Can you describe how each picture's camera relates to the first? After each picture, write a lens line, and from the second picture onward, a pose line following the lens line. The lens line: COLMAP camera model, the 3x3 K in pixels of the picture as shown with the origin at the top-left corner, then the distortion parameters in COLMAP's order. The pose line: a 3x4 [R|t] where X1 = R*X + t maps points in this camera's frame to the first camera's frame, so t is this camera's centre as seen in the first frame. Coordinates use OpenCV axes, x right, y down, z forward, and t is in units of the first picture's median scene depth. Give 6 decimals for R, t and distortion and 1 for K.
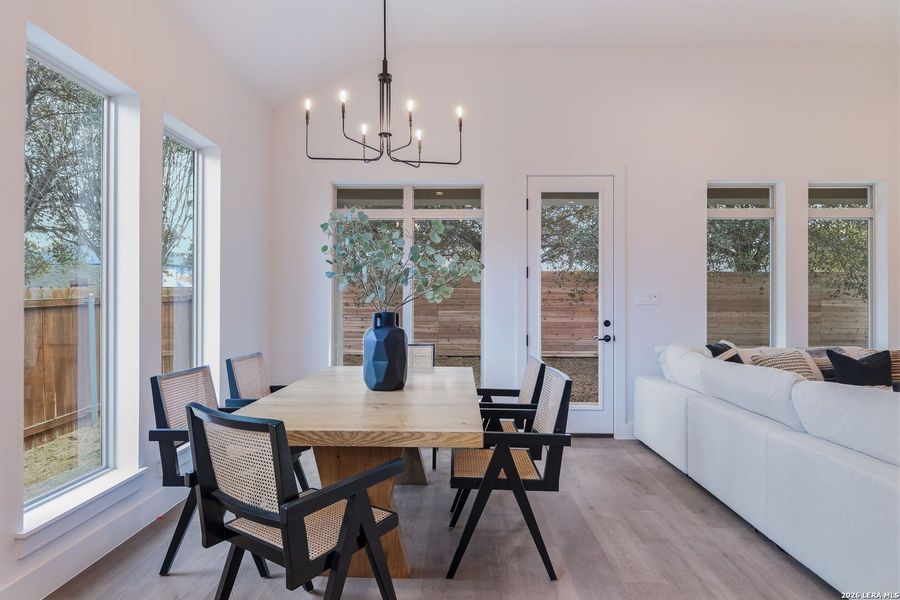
lens RADIAL K [[481.7, 0, 453.1], [0, 481.7, 304.5], [0, 0, 1]] dist [0.001145, -0.001919]
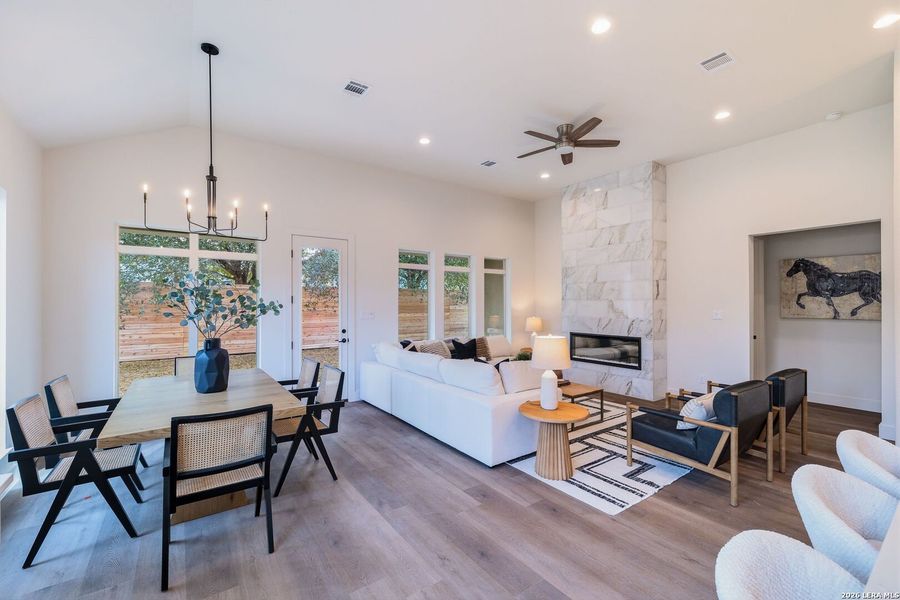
lens RADIAL K [[384.6, 0, 444.7], [0, 384.6, 303.4], [0, 0, 1]] dist [0.013694, 0.000014]
pose [[0.802771, -0.006598, 0.596251, -0.333151], [0.000918, 0.999951, 0.009828, -0.123734], [-0.596287, -0.007342, 0.802738, -0.439196]]
